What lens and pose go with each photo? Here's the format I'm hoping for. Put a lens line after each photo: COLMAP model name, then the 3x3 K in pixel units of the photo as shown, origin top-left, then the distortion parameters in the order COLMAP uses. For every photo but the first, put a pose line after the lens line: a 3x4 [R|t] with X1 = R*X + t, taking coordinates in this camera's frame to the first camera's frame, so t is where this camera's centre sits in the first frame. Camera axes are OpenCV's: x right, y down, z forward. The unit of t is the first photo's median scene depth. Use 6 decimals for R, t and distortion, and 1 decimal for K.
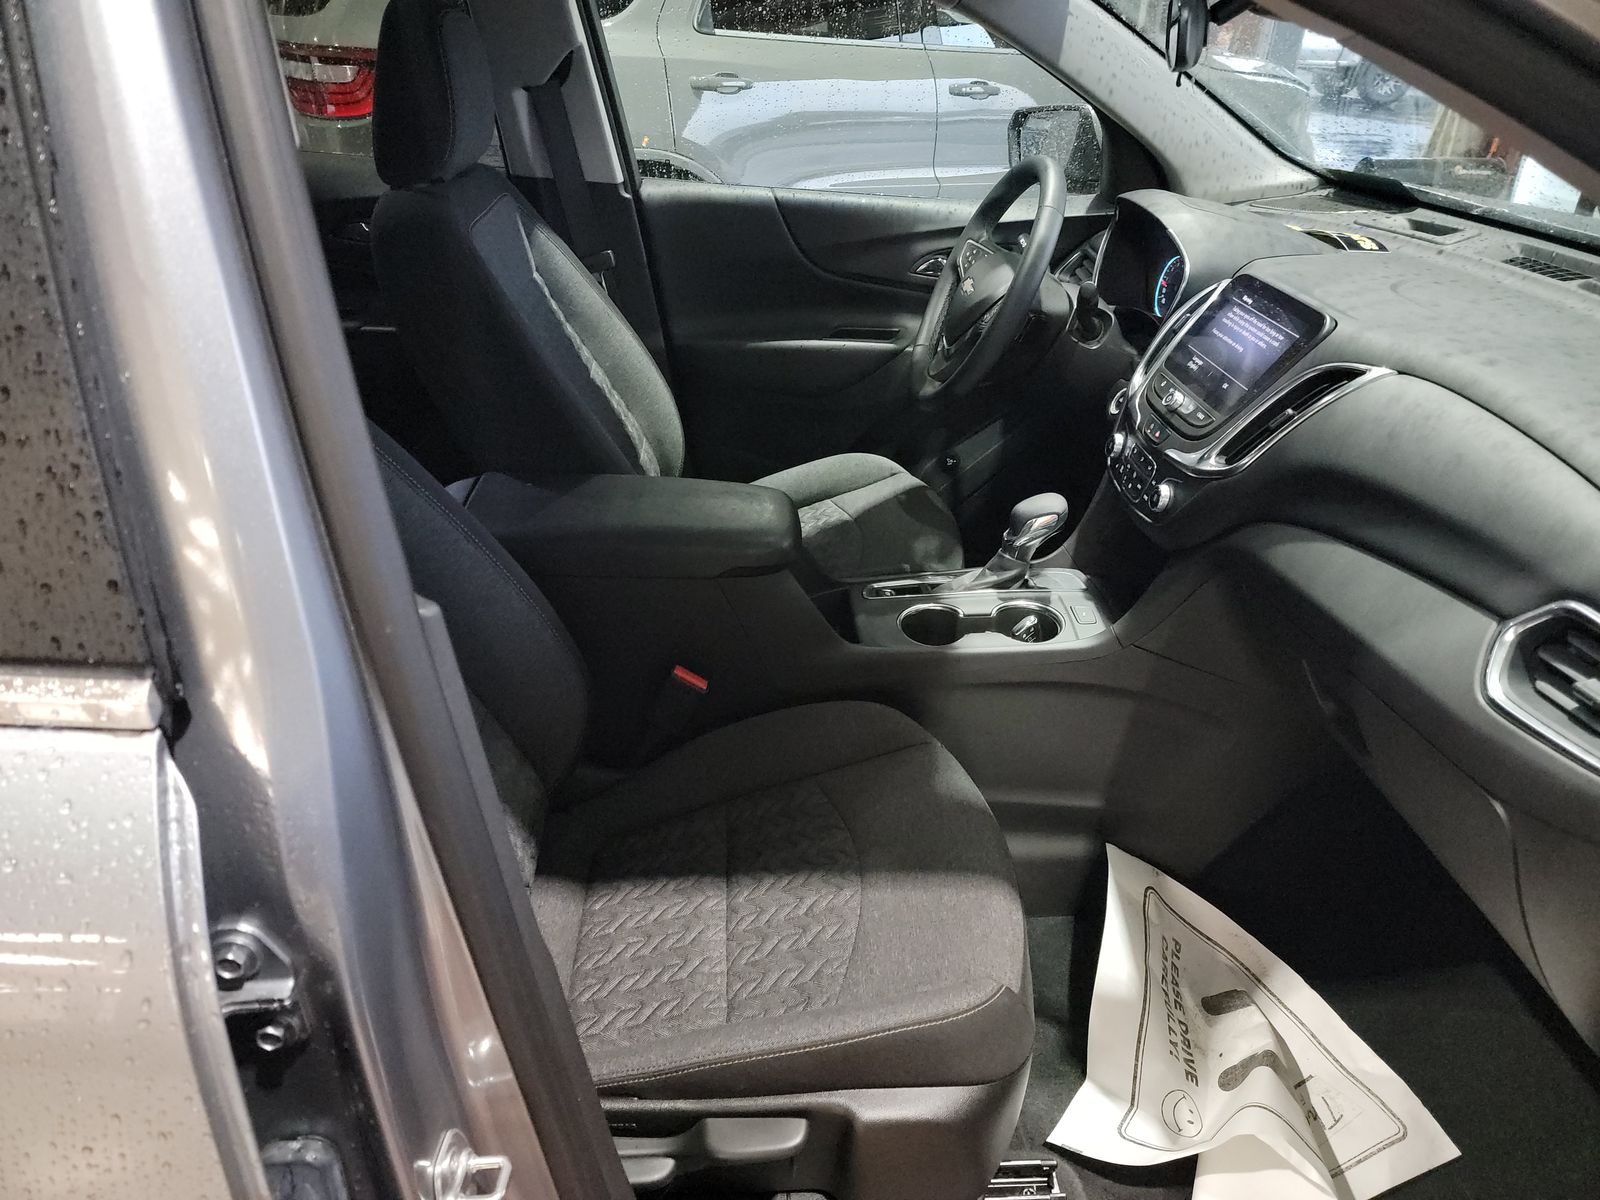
lens RADIAL K [[1118.1, 0, 802.8], [0, 1118.1, 603.2], [0, 0, 1]] dist [0.050661, -0.039506]
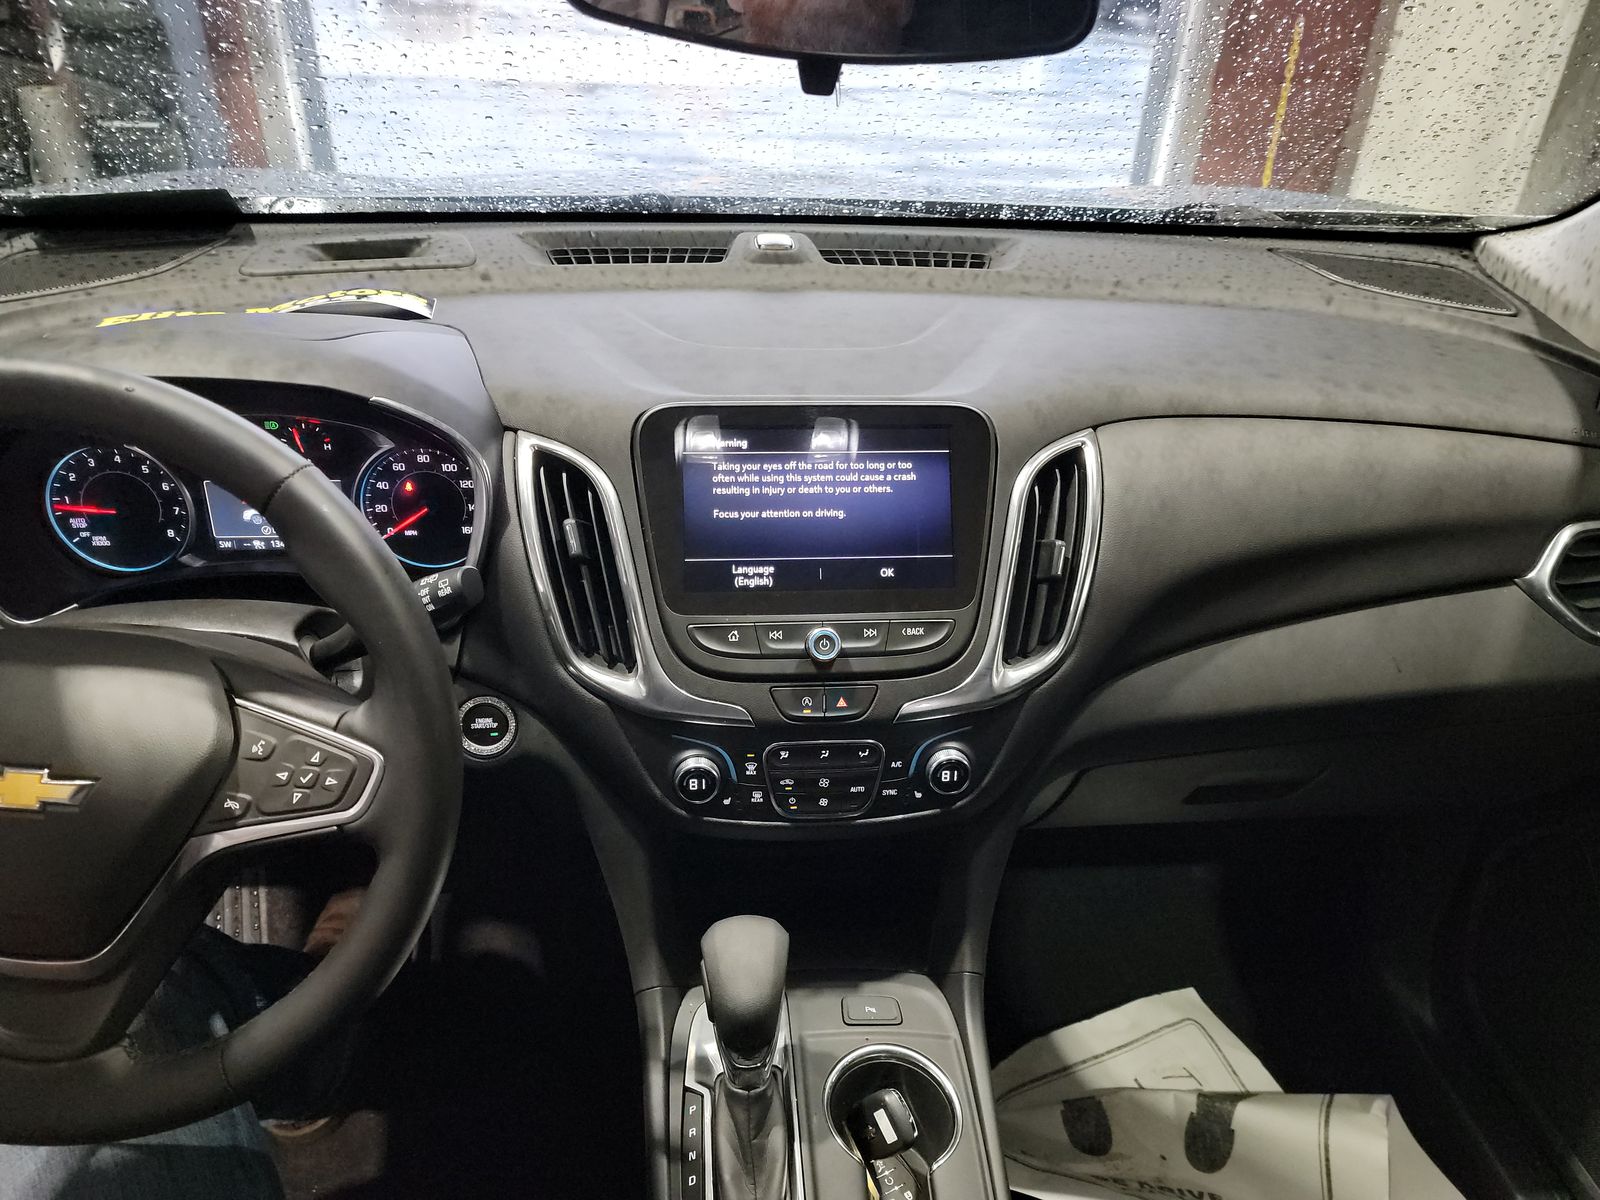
lens RADIAL K [[1118.1, 0, 802.8], [0, 1118.1, 603.2], [0, 0, 1]] dist [0.050661, -0.039506]
pose [[-0.070072, -0.537508, 0.840342, -0.129362], [0.430818, 0.743492, 0.511483, -0.487455], [-0.899714, 0.397875, 0.179470, 0.905445]]
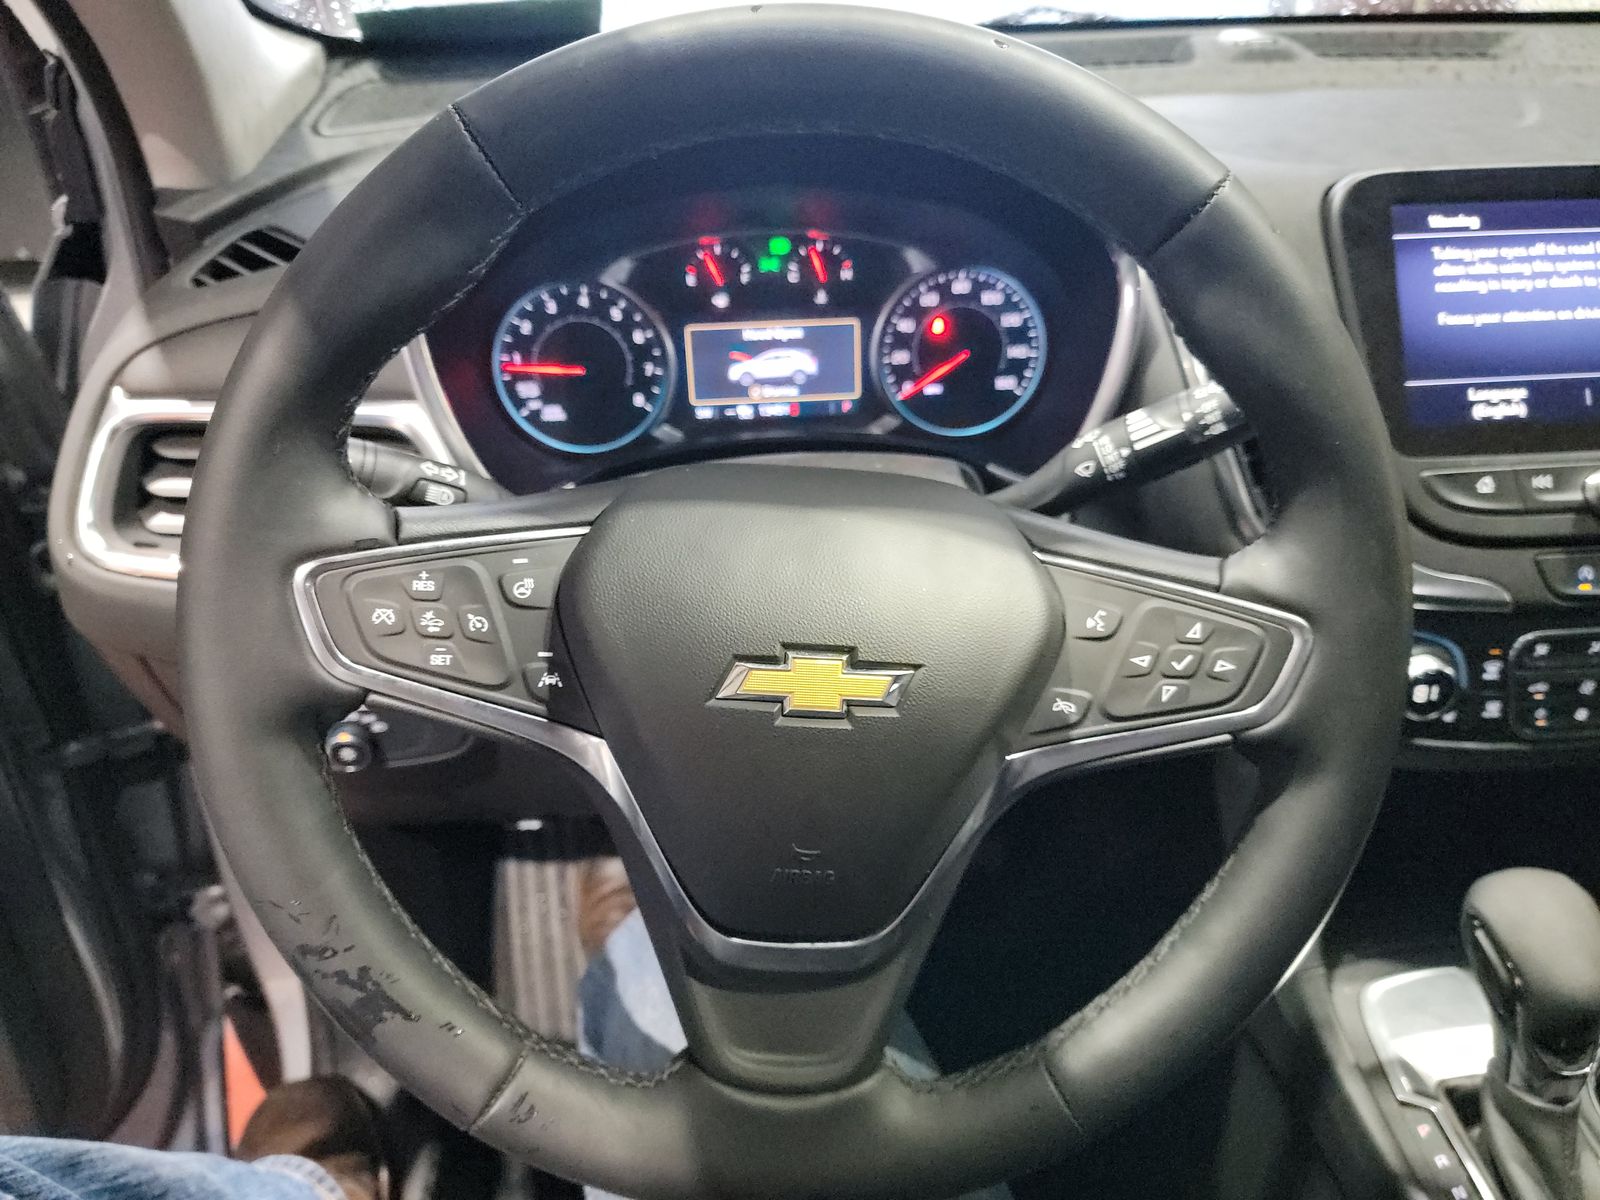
lens RADIAL K [[1148.9, 0, 824.5], [0, 1148.9, 595.8], [0, 0, 1]] dist [0.039325, -0.037813]
pose [[-0.064375, -0.549794, 0.832816, -0.019809], [0.473379, 0.717852, 0.510490, -0.501360], [-0.878504, 0.427100, 0.214049, 1.180912]]
